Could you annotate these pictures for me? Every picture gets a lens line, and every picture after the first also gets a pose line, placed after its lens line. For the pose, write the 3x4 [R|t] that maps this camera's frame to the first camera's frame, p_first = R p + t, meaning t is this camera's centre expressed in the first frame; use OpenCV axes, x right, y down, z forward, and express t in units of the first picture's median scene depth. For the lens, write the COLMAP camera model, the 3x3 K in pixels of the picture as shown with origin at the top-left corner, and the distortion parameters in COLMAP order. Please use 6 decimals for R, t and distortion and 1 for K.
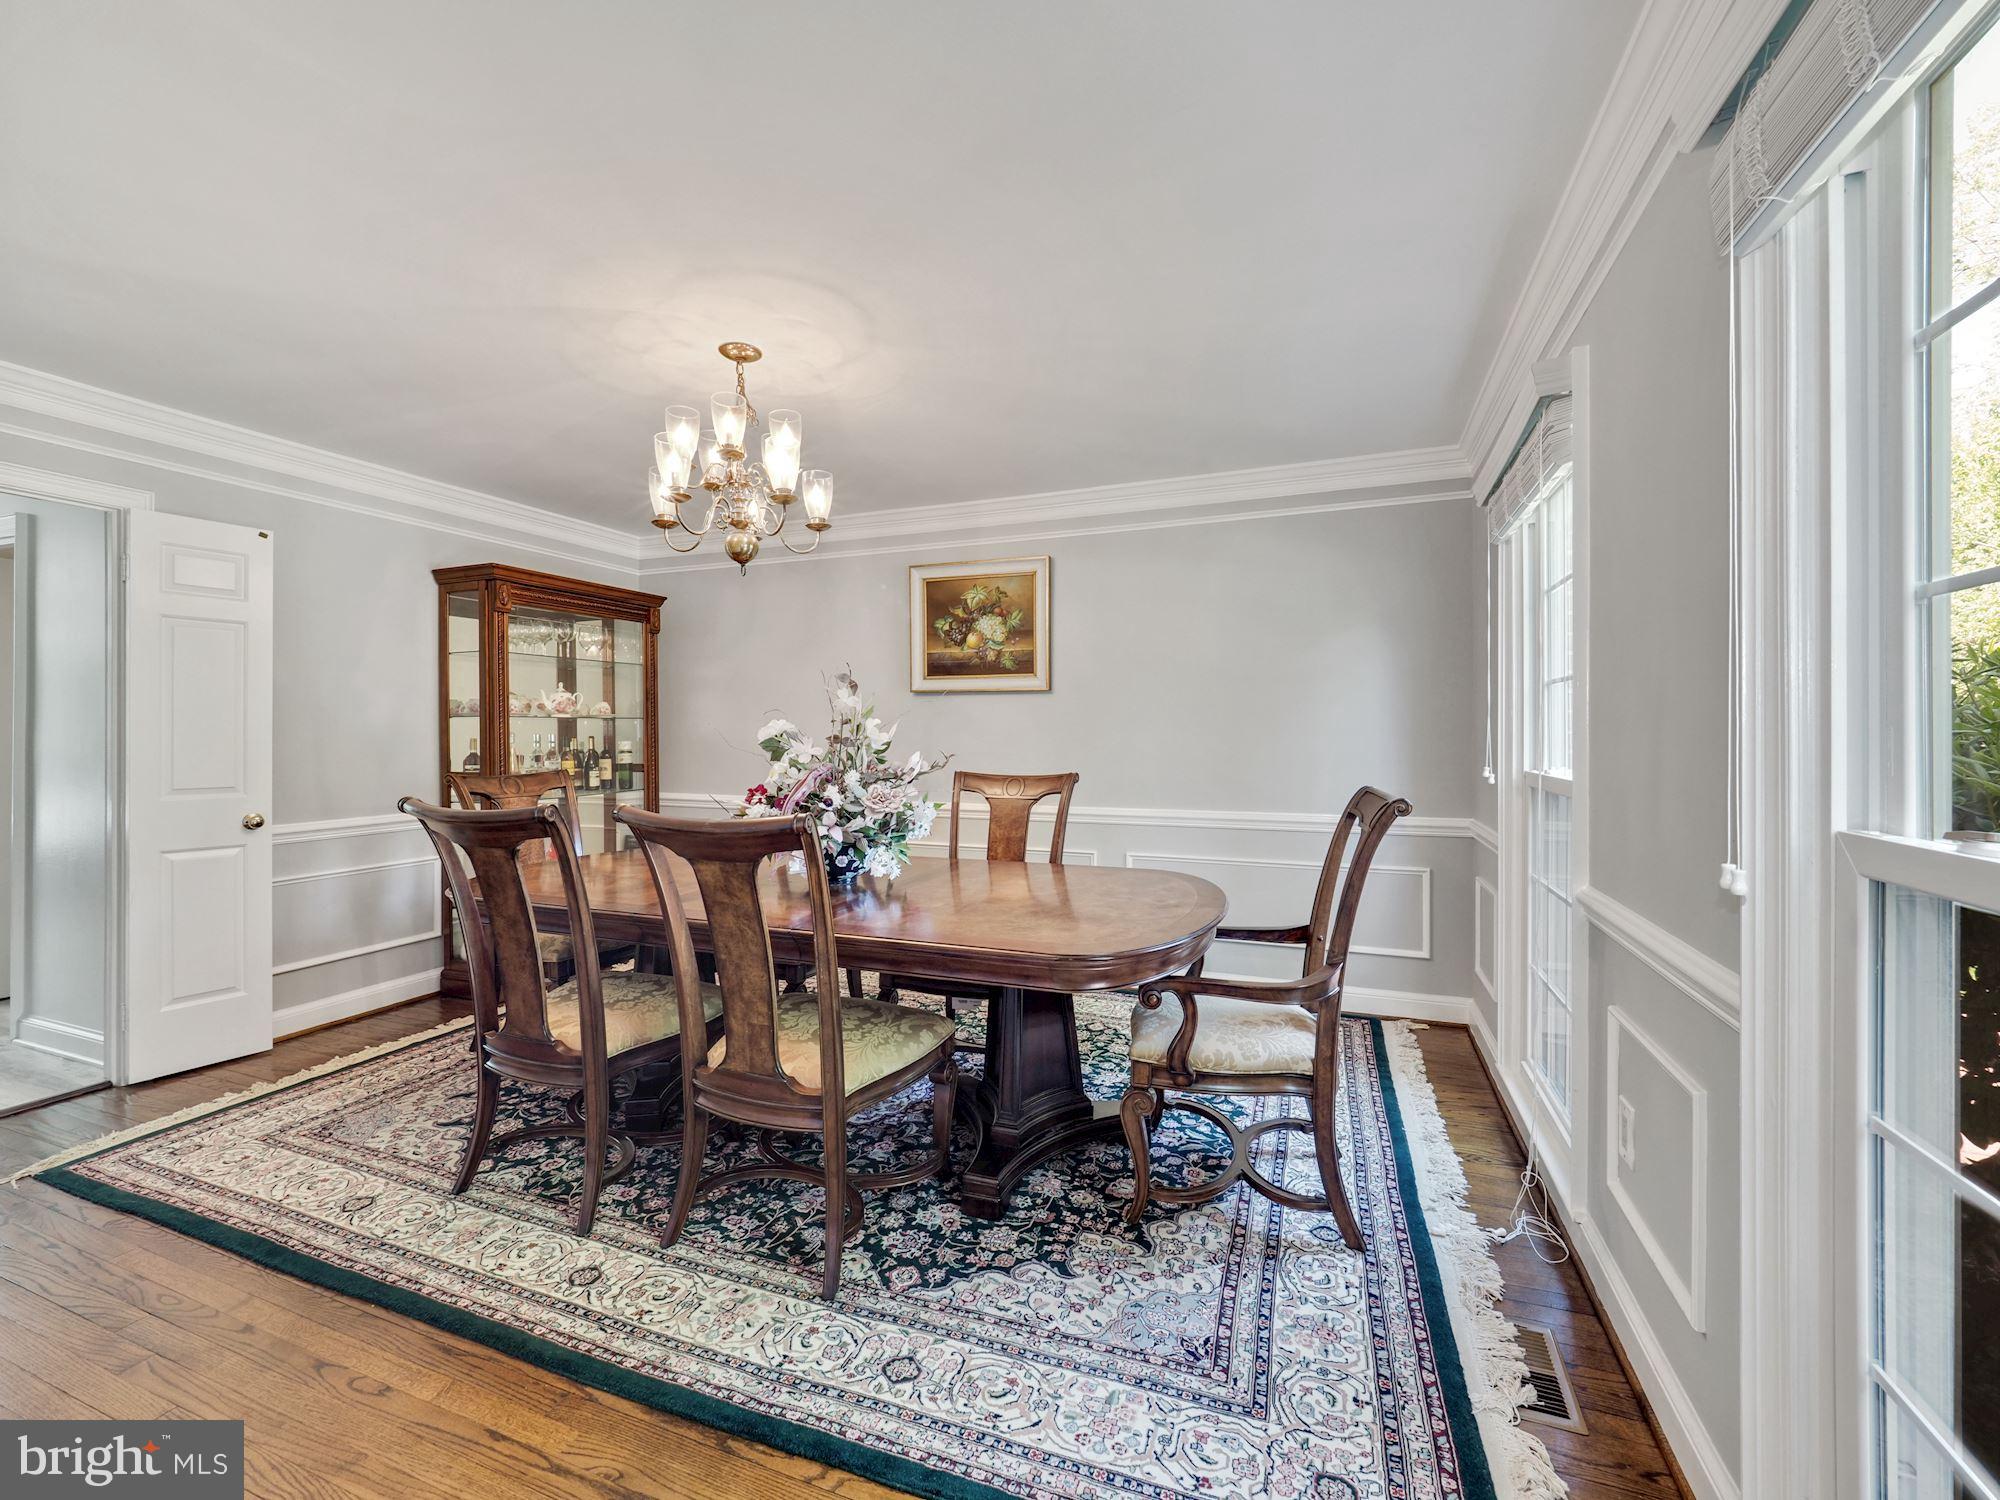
lens RADIAL K [[830.9, 0, 1001.4], [0, 830.9, 741.2], [0, 0, 1]] dist [-0.000809, -0.000104]
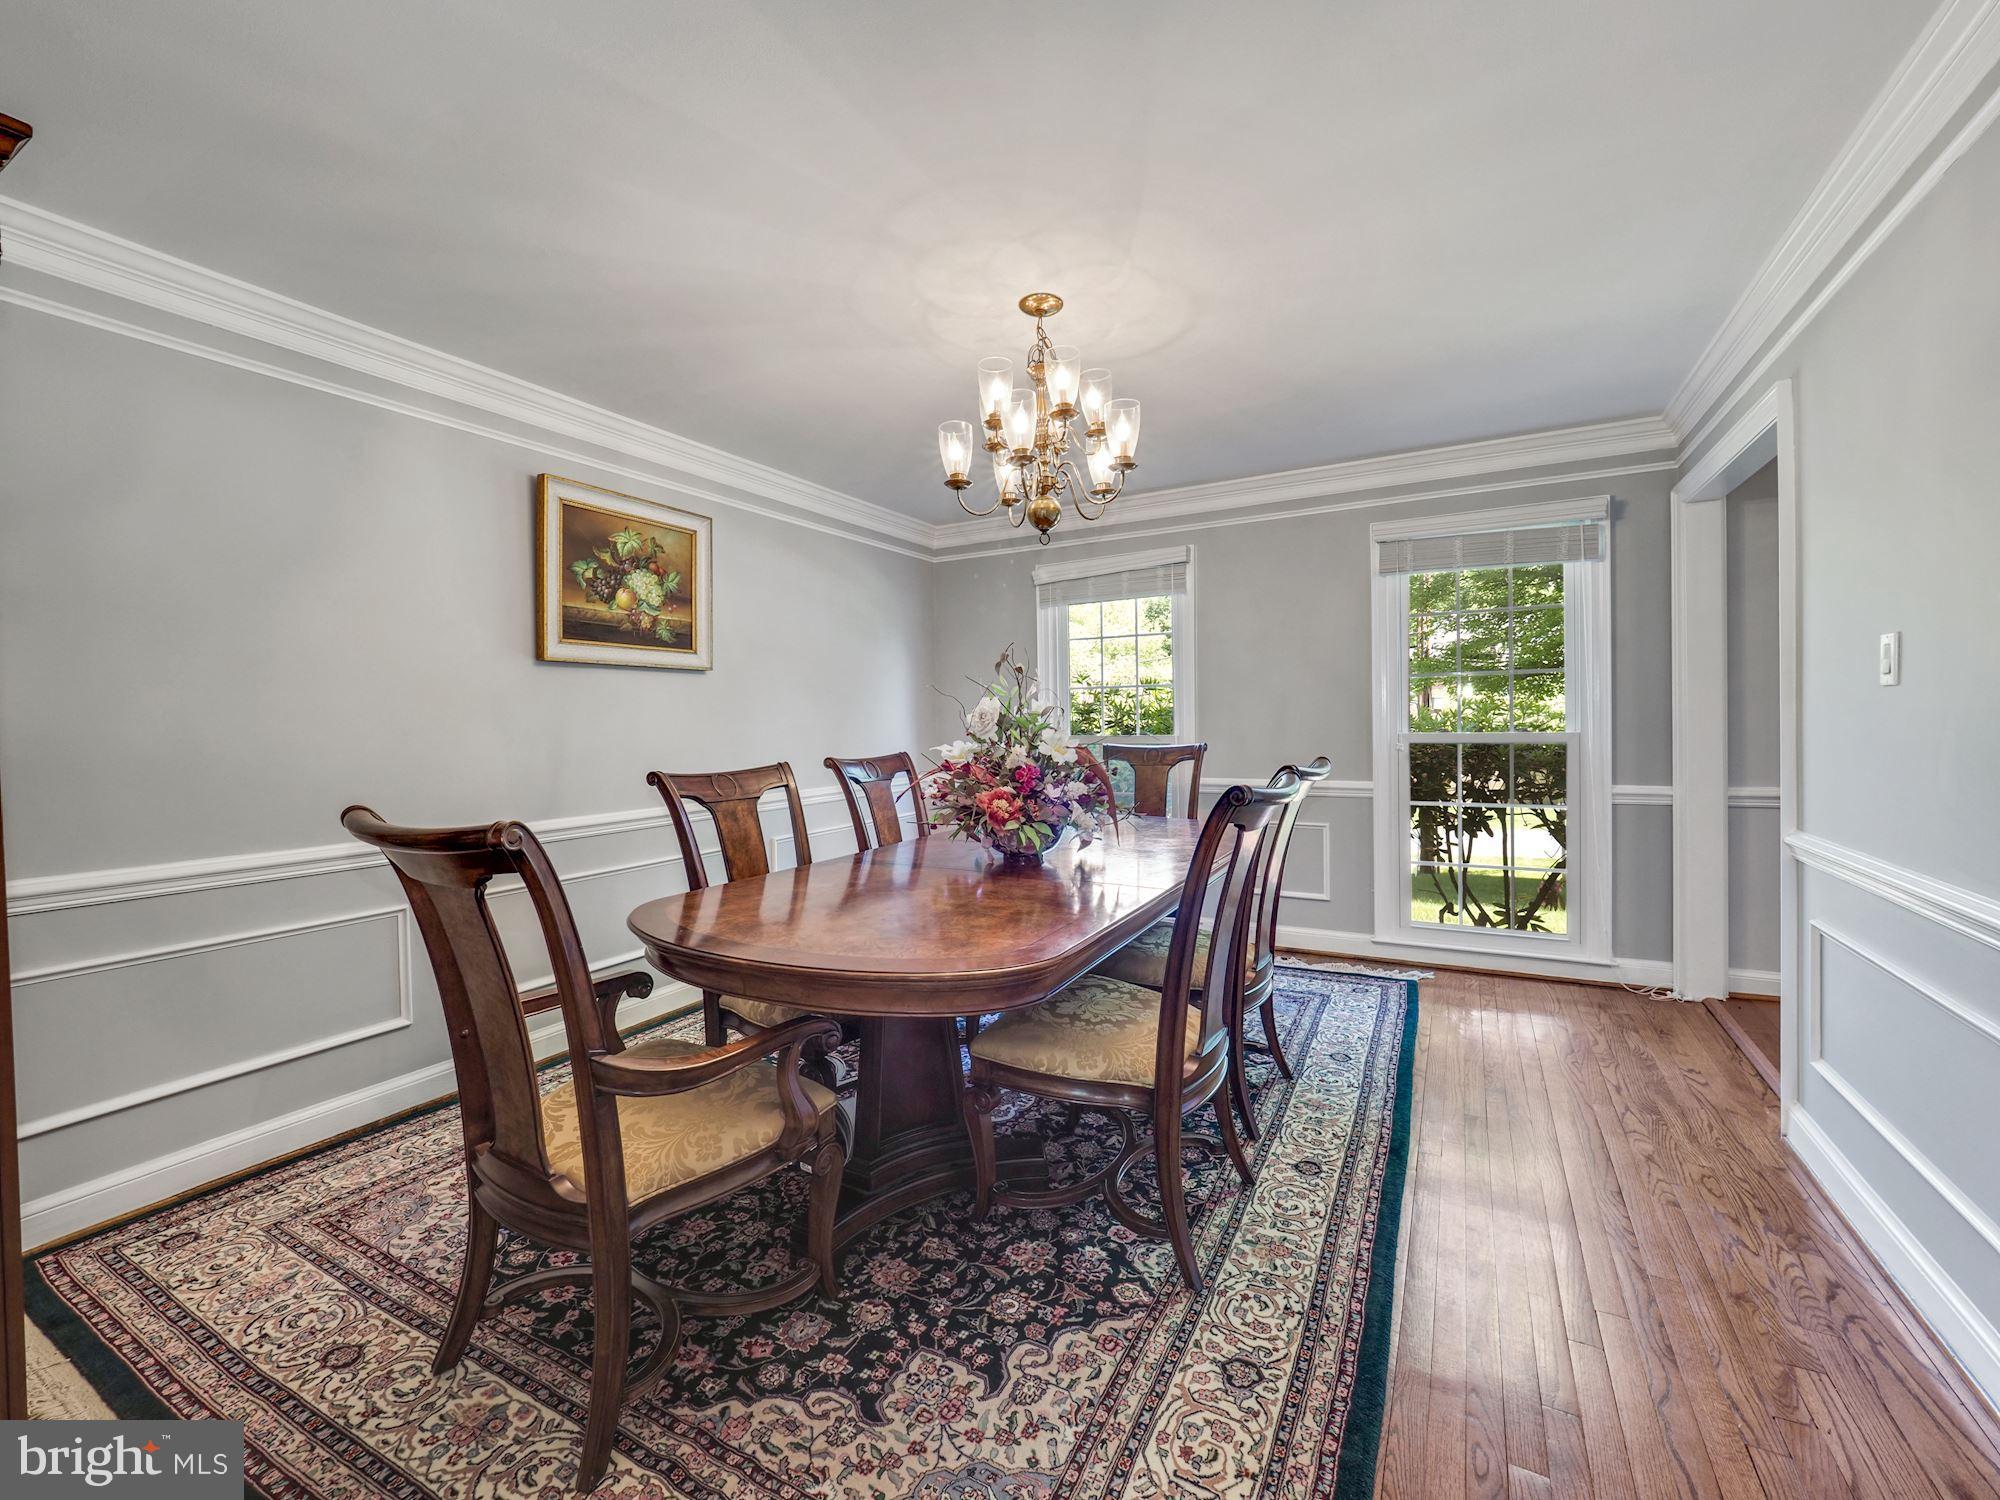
lens RADIAL K [[830.9, 0, 1001.4], [0, 830.9, 741.2], [0, 0, 1]] dist [-0.000809, -0.000104]
pose [[0.134995, -0.020460, 0.990635, -1.232387], [0.032555, 0.999339, 0.016203, 0.015203], [-0.990311, 0.030062, 0.135572, 0.911450]]
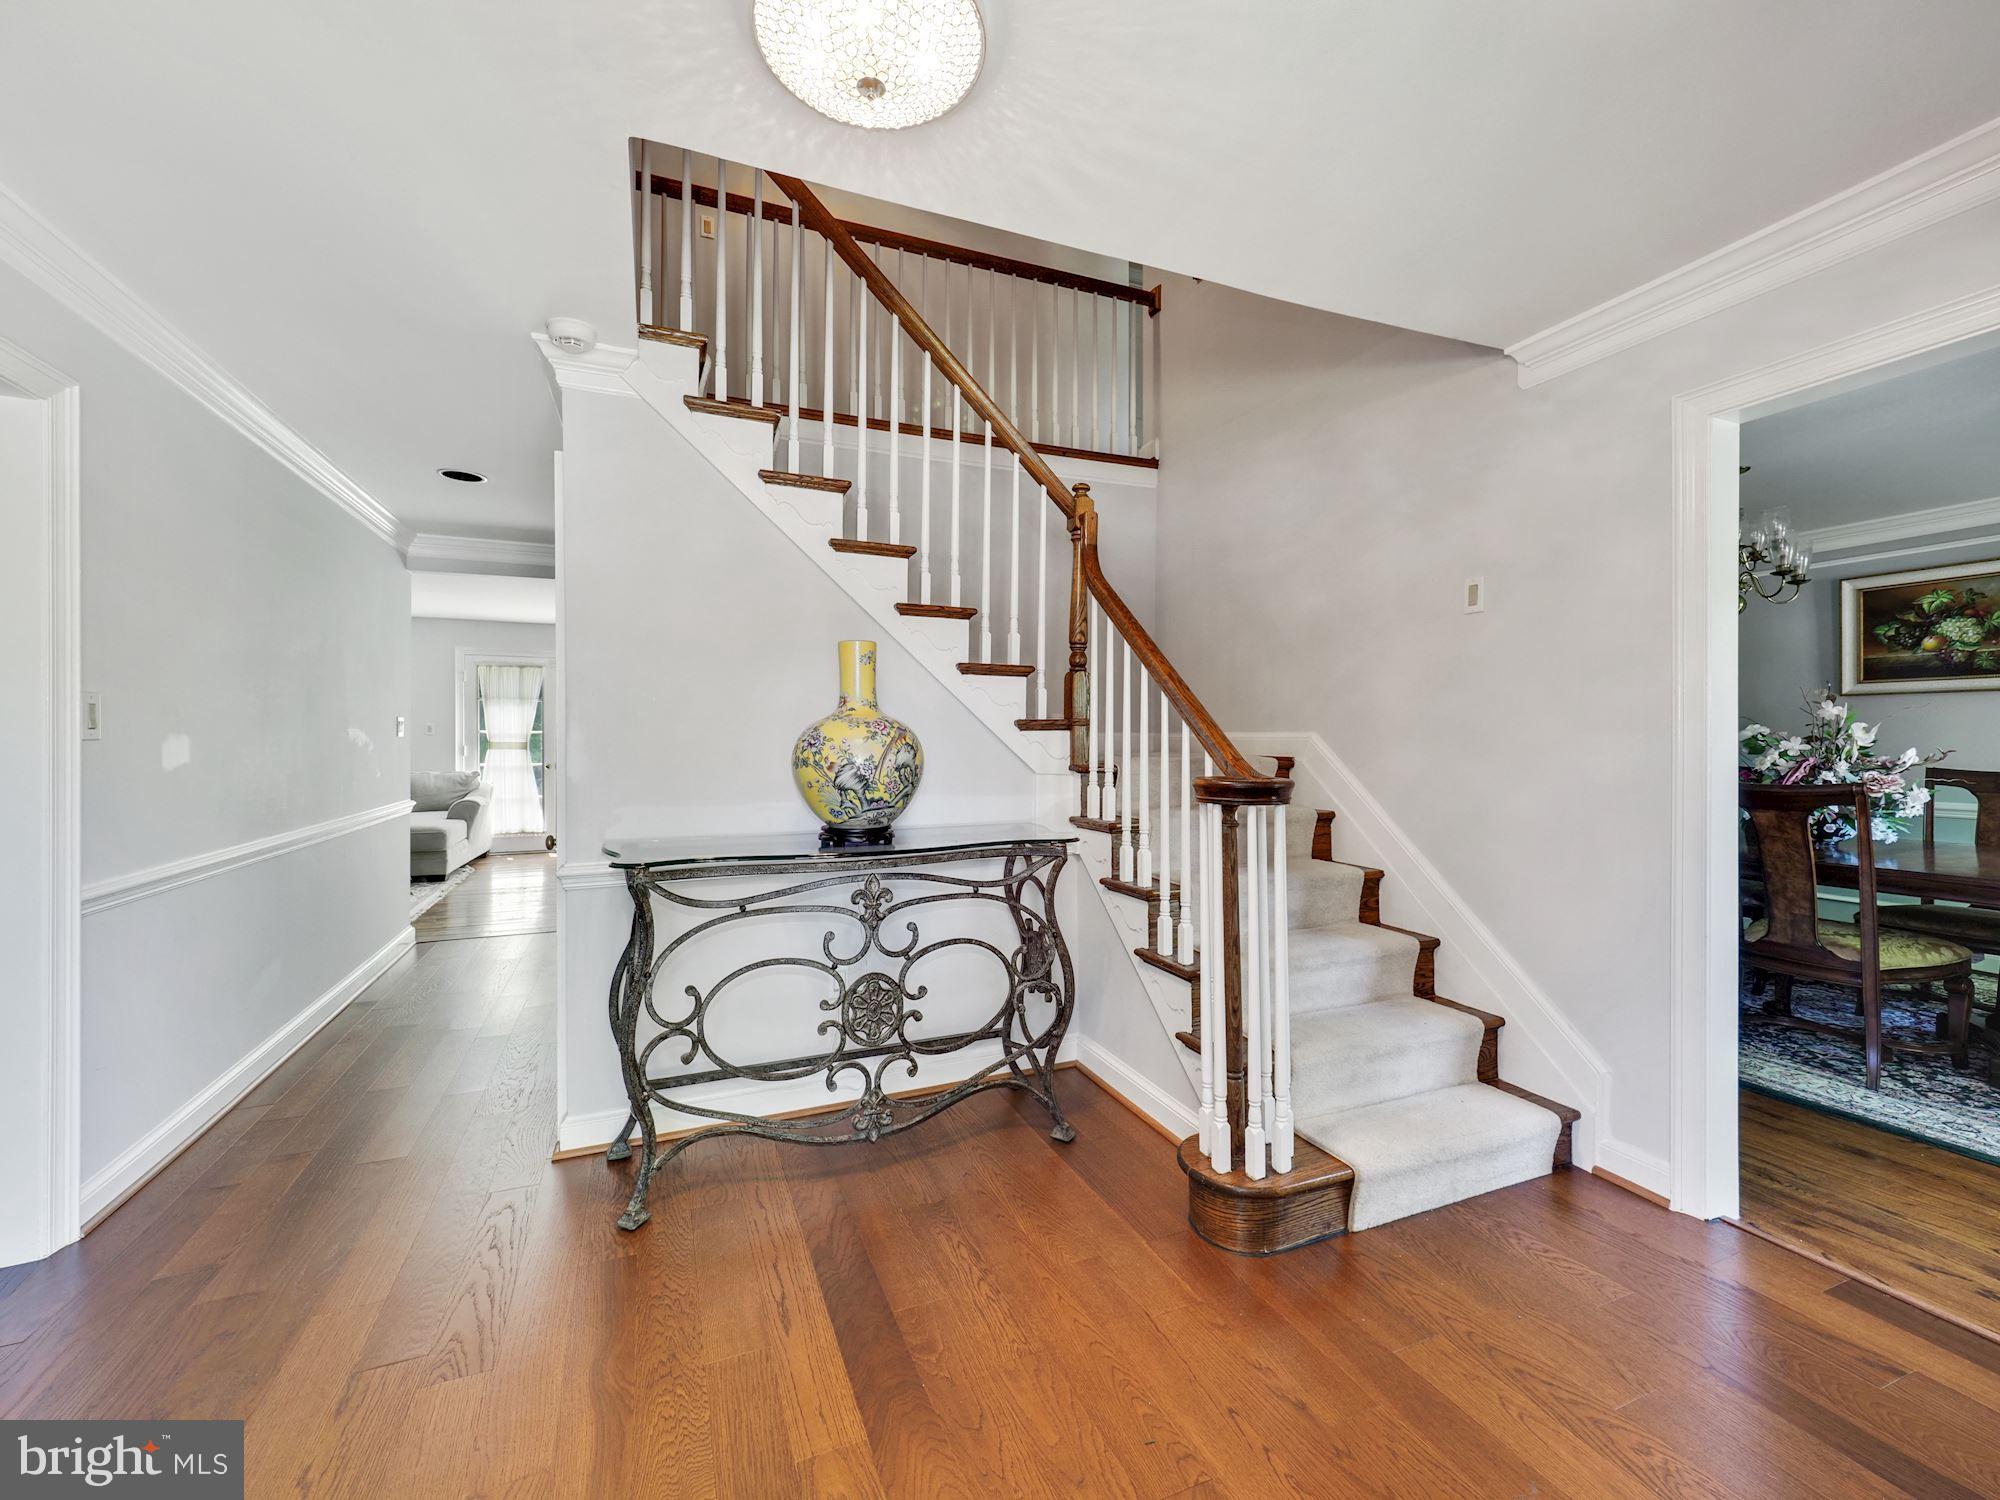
lens RADIAL K [[817.3, 0, 1008.0], [0, 817.3, 742.9], [0, 0, 1]] dist [0.008107, 0.000531]
pose [[0.695698, 0.003944, -0.718323, -0.154392], [-0.003153, 0.999992, 0.002436, 0.005708], [0.718327, 0.000571, 0.695705, -0.884141]]
